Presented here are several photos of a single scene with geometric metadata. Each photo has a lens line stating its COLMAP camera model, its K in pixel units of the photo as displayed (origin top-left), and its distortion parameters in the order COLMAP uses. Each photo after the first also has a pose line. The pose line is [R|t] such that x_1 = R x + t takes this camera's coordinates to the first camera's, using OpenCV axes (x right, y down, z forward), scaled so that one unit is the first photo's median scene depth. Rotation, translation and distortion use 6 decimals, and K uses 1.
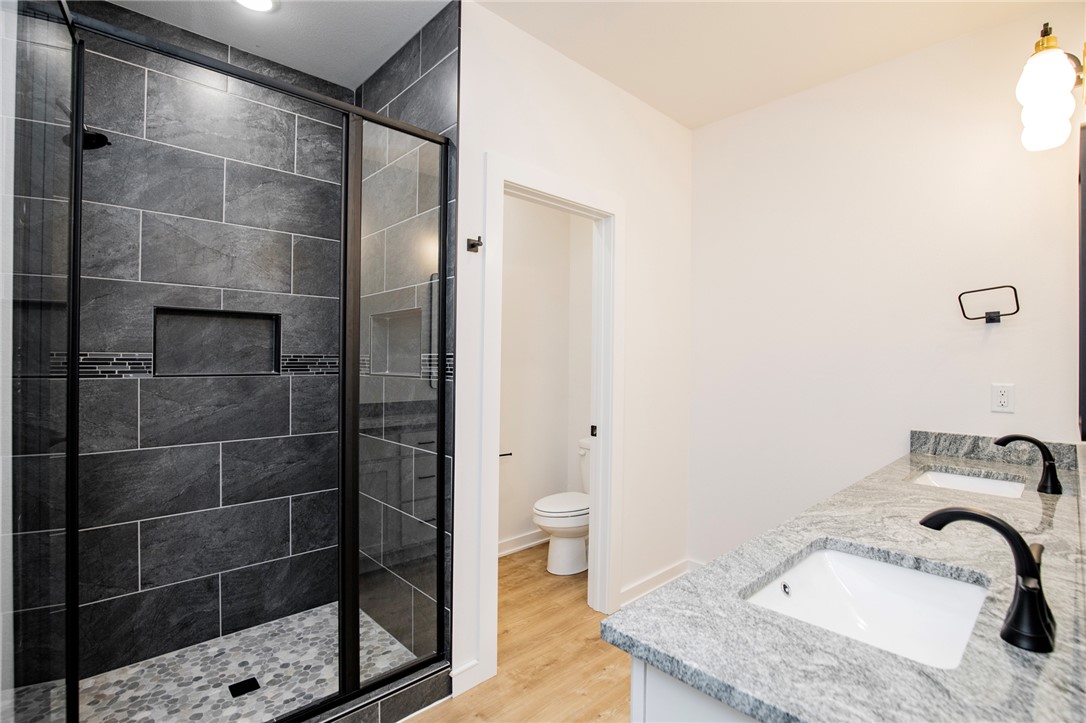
lens RADIAL K [[501.3, 0, 544.7], [0, 501.3, 359.1], [0, 0, 1]] dist [-0.032151, 0.002995]
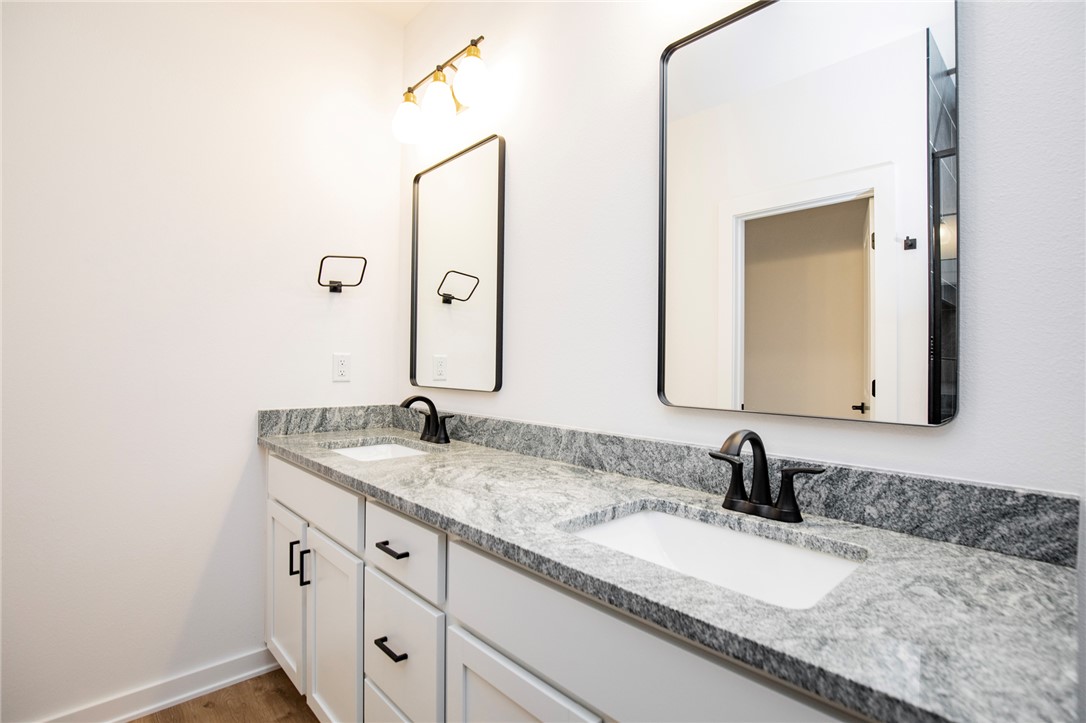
lens RADIAL K [[517.1, 0, 544.8], [0, 517.1, 360.6], [0, 0, 1]] dist [-0.019088, 0.000577]
pose [[-0.015098, -0.001011, 0.999886, -0.211911], [-0.015842, 0.999874, 0.000772, 0.087514], [-0.999761, -0.015829, -0.015112, 0.899224]]
